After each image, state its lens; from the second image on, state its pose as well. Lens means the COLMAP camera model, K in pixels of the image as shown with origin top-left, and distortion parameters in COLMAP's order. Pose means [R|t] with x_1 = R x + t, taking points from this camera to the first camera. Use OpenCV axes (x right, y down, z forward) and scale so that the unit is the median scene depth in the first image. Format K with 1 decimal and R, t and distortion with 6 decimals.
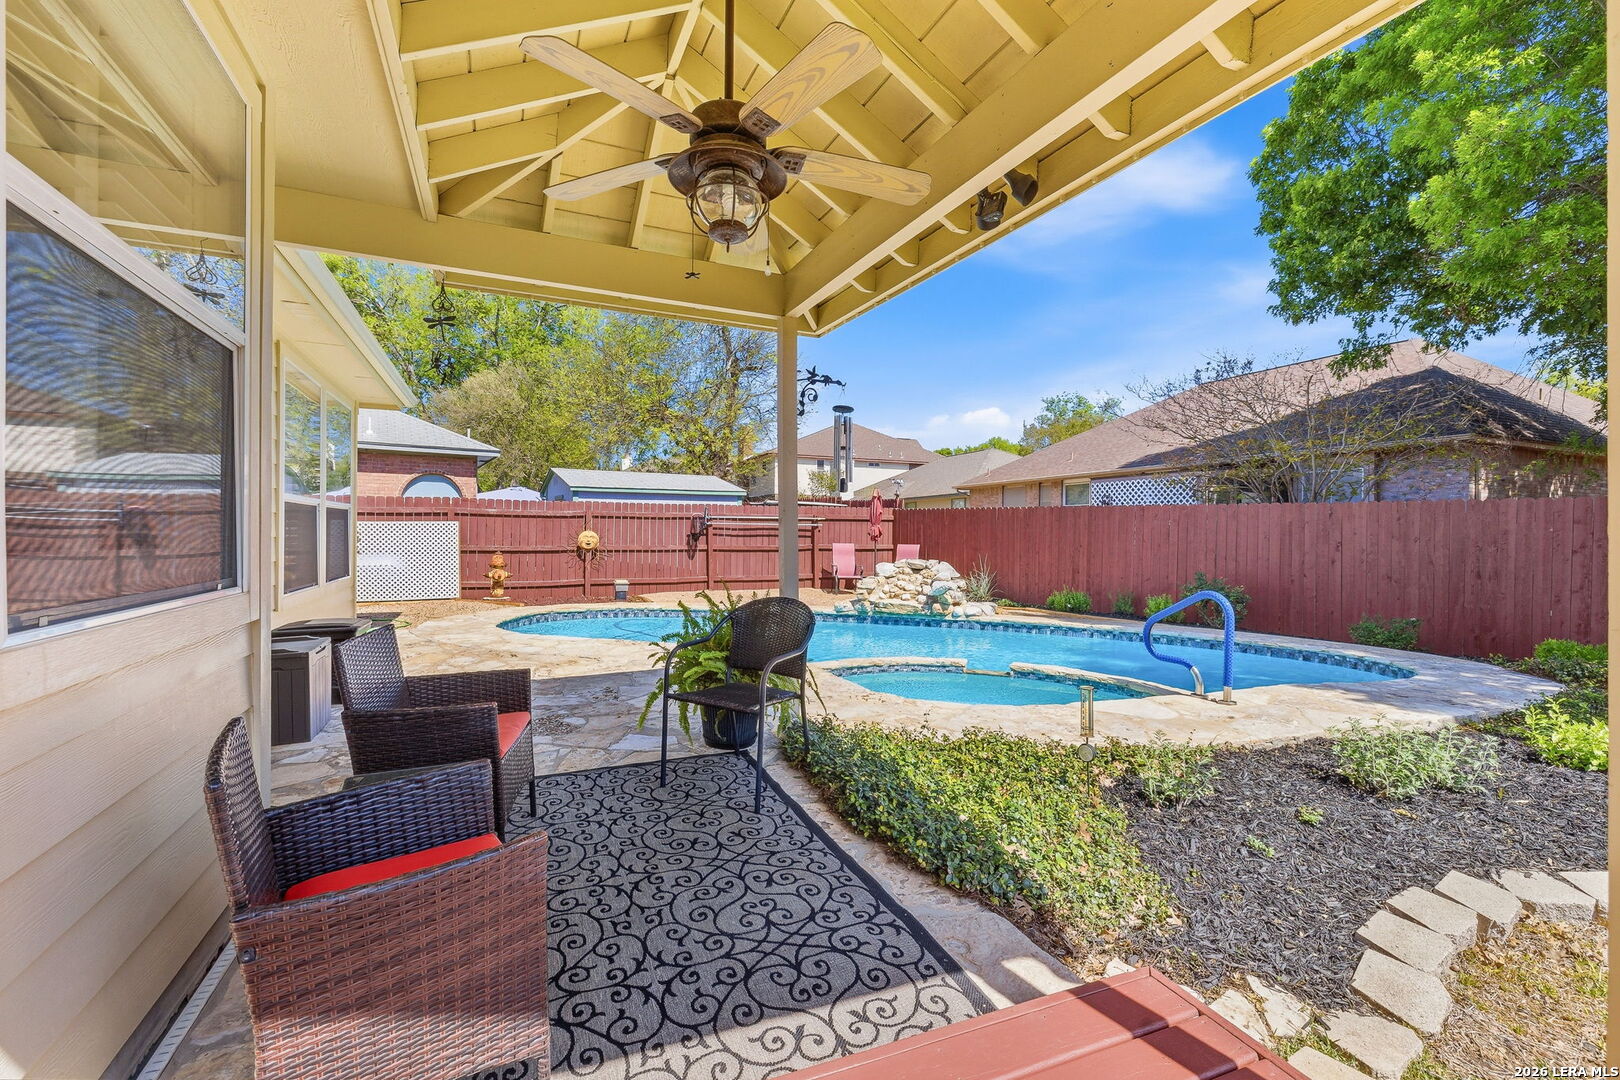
lens RADIAL K [[712.0, 0, 801.8], [0, 712.0, 534.2], [0, 0, 1]] dist [0.005987, 0.000490]
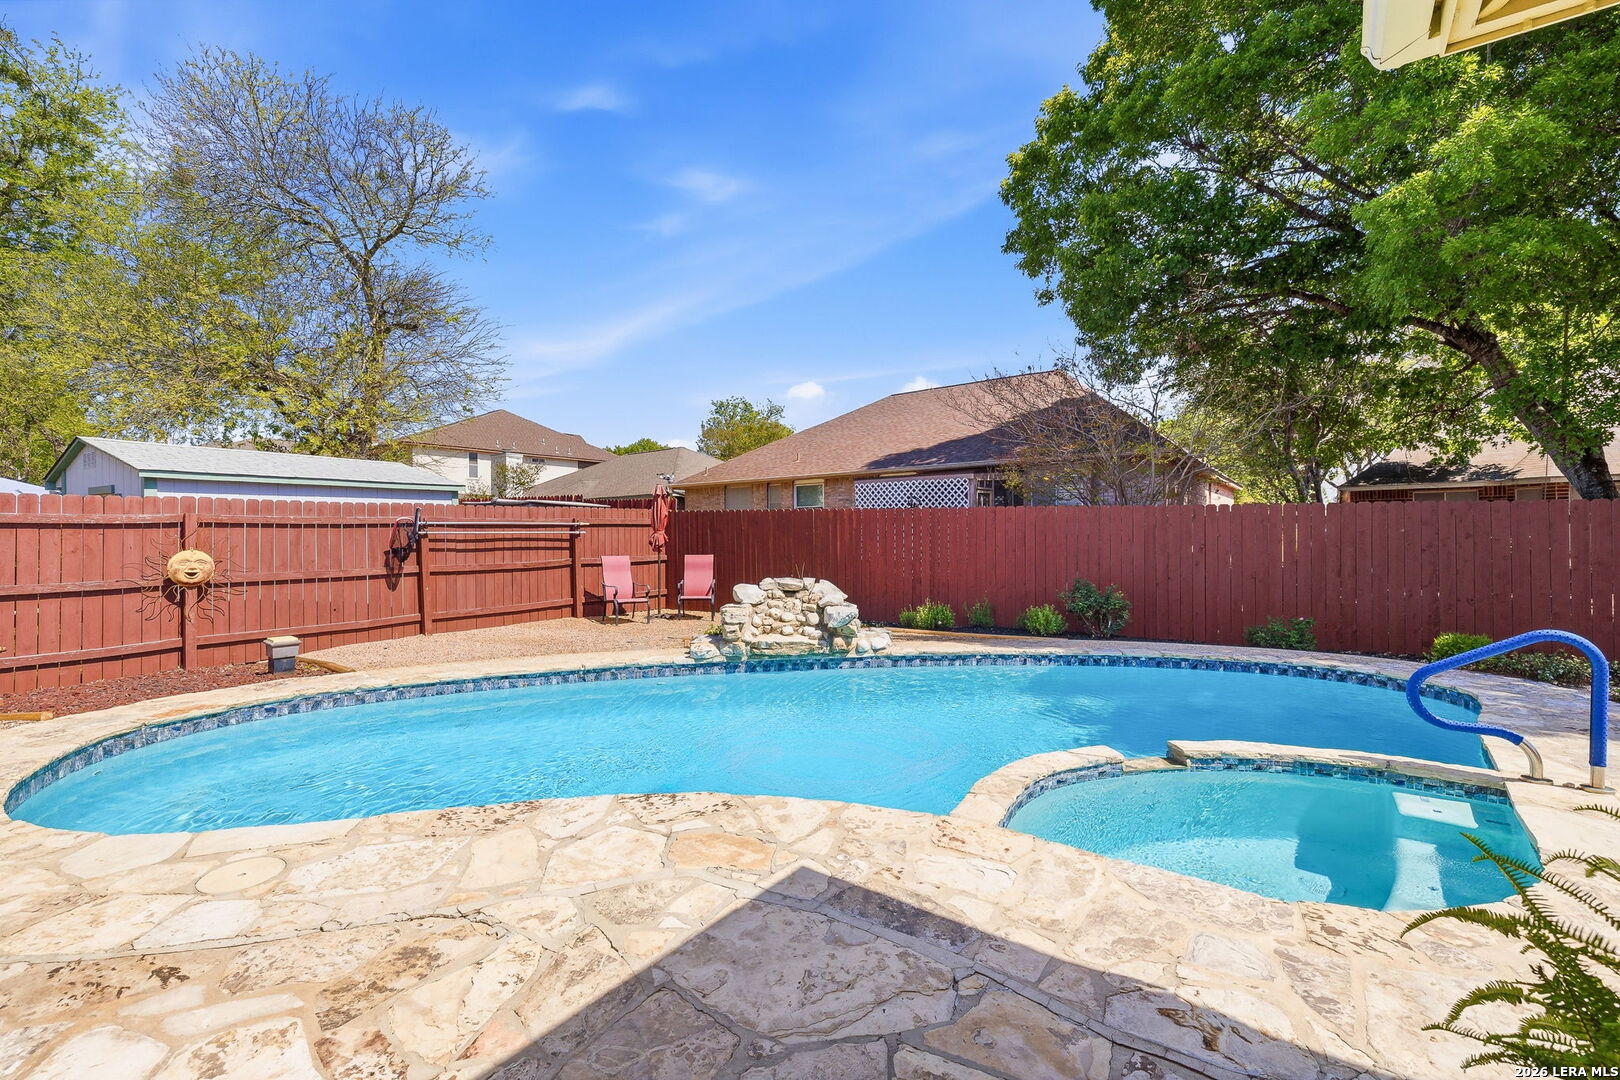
lens RADIAL K [[695.7, 0, 810.8], [0, 695.7, 533.7], [0, 0, 1]] dist [0.002863, 0.000090]
pose [[0.866103, -0.016100, 0.499606, -0.183074], [0.016830, 0.999854, 0.003045, -0.013329], [-0.499582, 0.005771, 0.866247, 0.347540]]
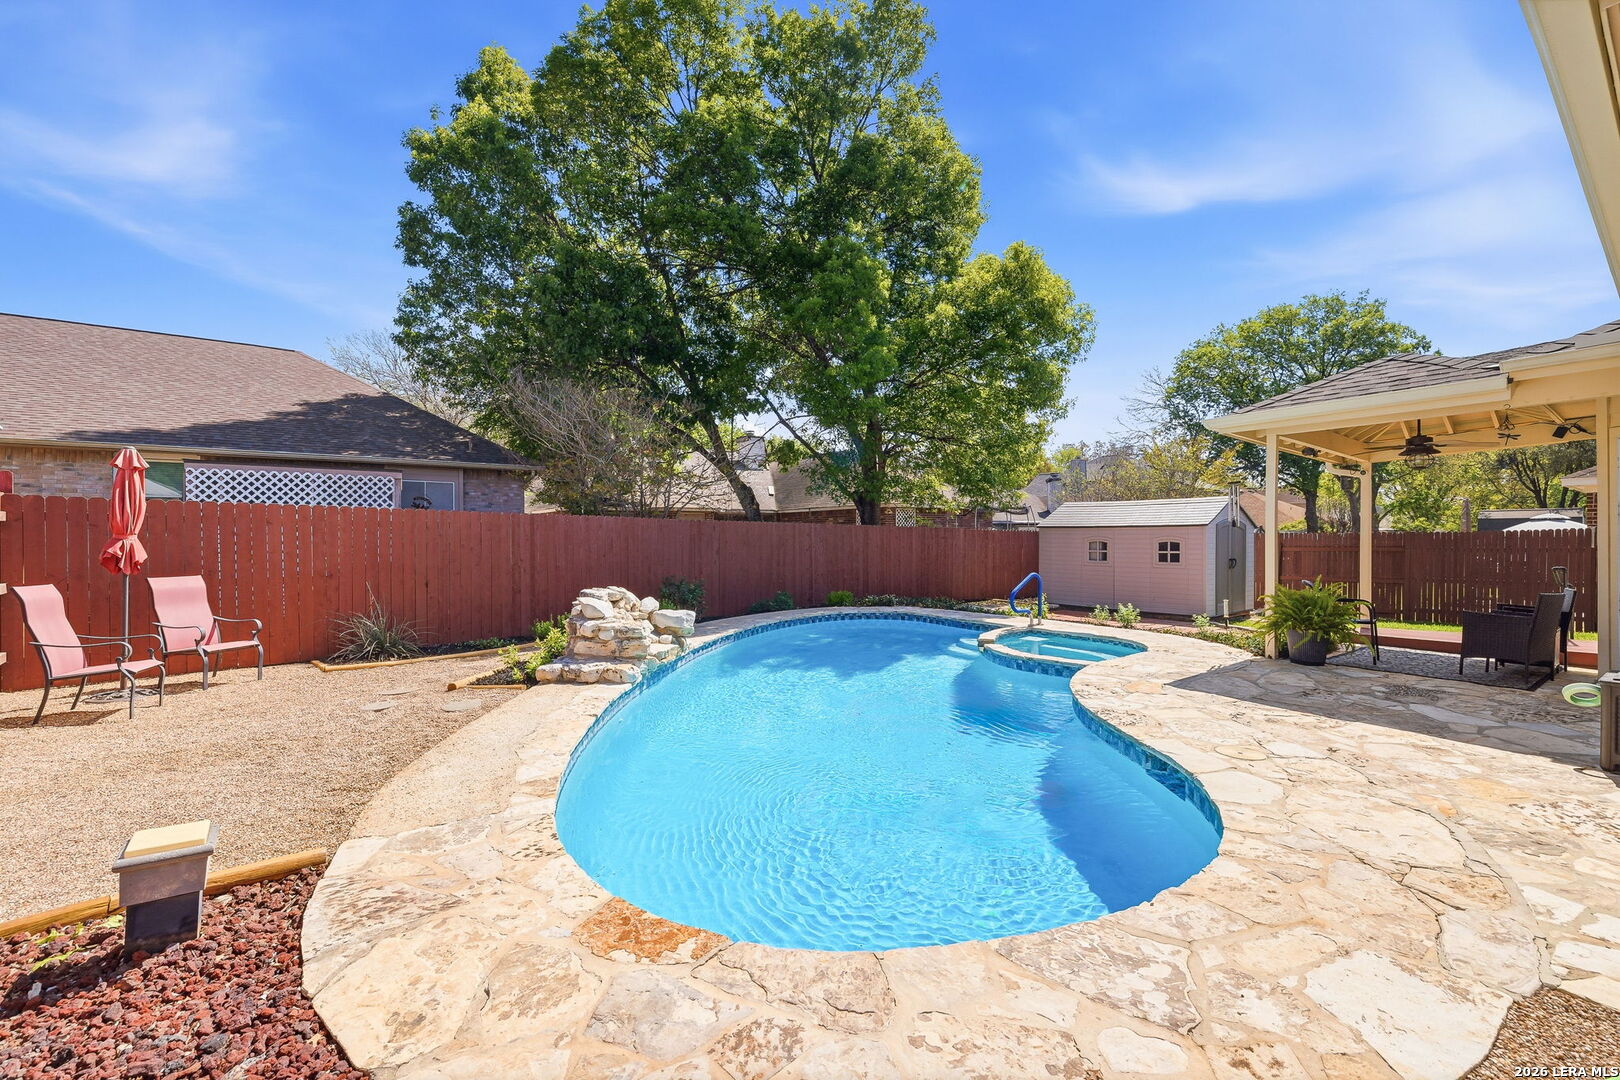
lens RADIAL K [[695.7, 0, 810.8], [0, 695.7, 533.7], [0, 0, 1]] dist [0.002863, 0.000090]
pose [[-0.268868, -0.007483, 0.963148, -0.557556], [0.003548, 0.999955, 0.008759, -0.023305], [-0.963170, 0.005772, -0.268829, 1.014607]]
